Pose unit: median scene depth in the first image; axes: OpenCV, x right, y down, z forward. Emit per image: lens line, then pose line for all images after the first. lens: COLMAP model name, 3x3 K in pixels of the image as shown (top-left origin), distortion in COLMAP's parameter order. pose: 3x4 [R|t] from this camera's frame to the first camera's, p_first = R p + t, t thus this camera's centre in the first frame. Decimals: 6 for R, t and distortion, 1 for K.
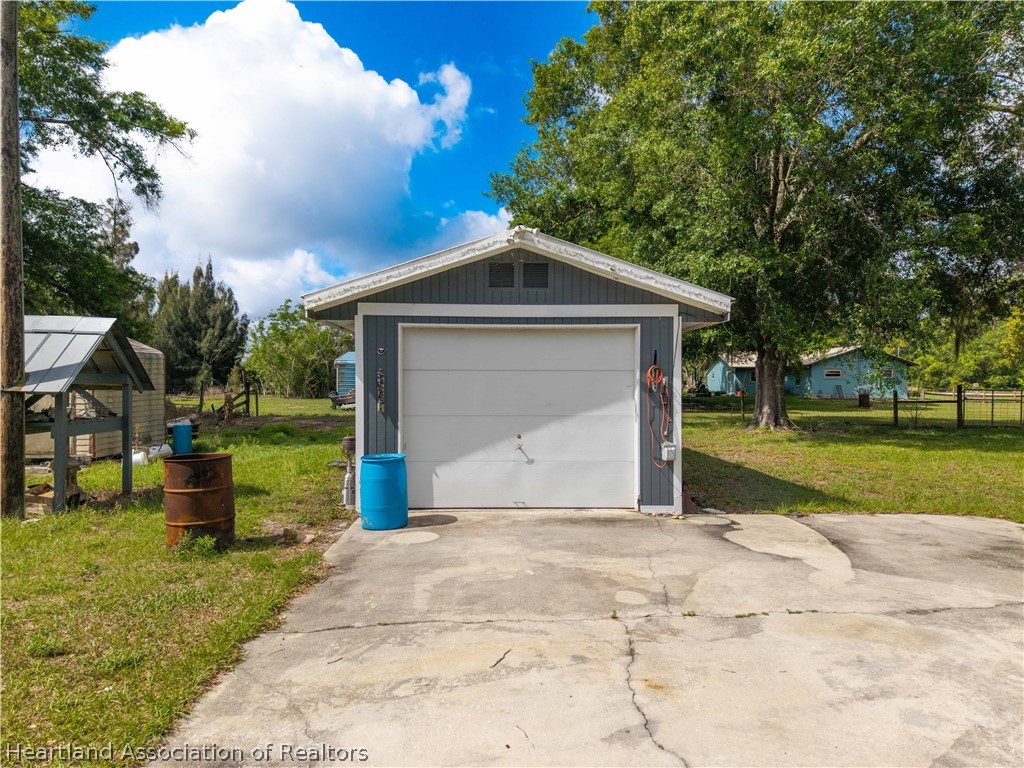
lens RADIAL K [[694.1, 0, 512.0], [0, 694.1, 384.0], [0, 0, 1]] dist [0.002587, -0.001687]
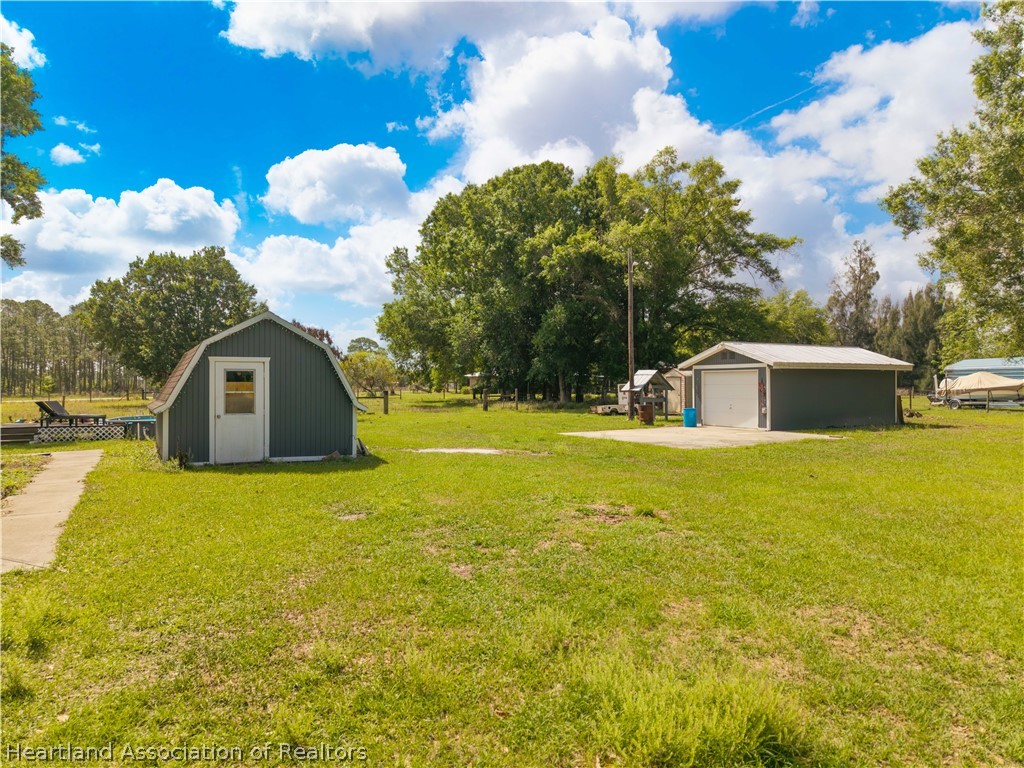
lens RADIAL K [[681.1, 0, 512.0], [0, 681.1, 384.0], [0, 0, 1]] dist [0.043987, -0.047640]
pose [[0.457608, -0.000393, -0.889154, 0.291445], [0.001169, 0.999999, 0.000160, -0.002880], [0.889153, -0.001113, 0.457609, -0.168377]]
